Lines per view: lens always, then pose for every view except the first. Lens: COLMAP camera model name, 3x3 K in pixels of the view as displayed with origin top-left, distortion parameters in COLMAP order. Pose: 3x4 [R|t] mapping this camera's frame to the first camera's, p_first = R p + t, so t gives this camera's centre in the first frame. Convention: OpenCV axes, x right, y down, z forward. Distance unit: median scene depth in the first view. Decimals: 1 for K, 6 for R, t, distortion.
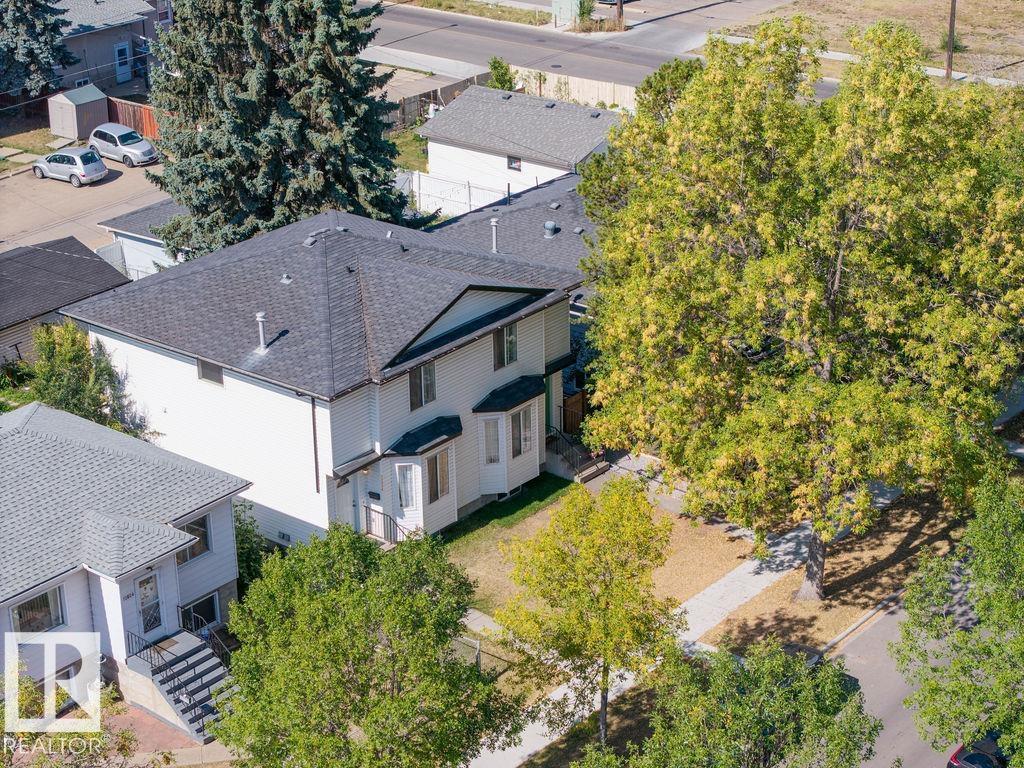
lens RADIAL K [[2056.7, 0, 513.5], [0, 2056.7, 433.7], [0, 0, 1]] dist [-0.237332, 1.048579]
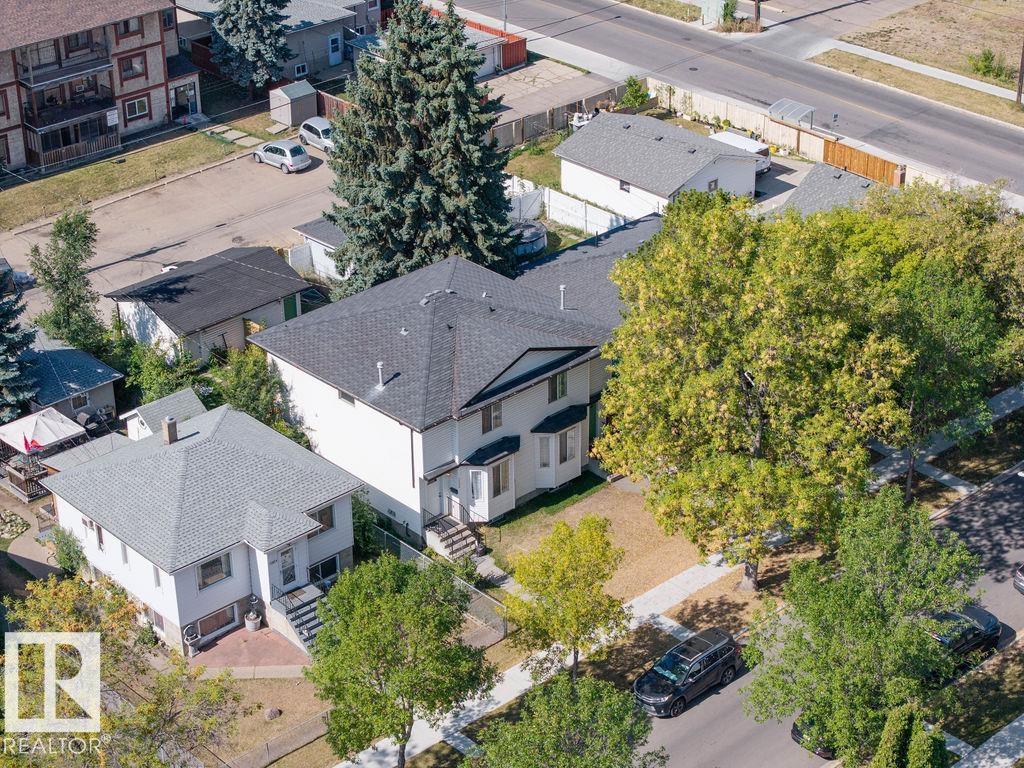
lens RADIAL K [[2085.2, 0, 512.0], [0, 2085.2, 384.0], [0, 0, 1]] dist [-0.263201, 1.653926]
pose [[0.990442, 0.069522, -0.119124, 0.133379], [-0.060891, 0.995351, 0.074620, -0.147179], [0.123757, -0.066653, 0.990071, -0.408973]]
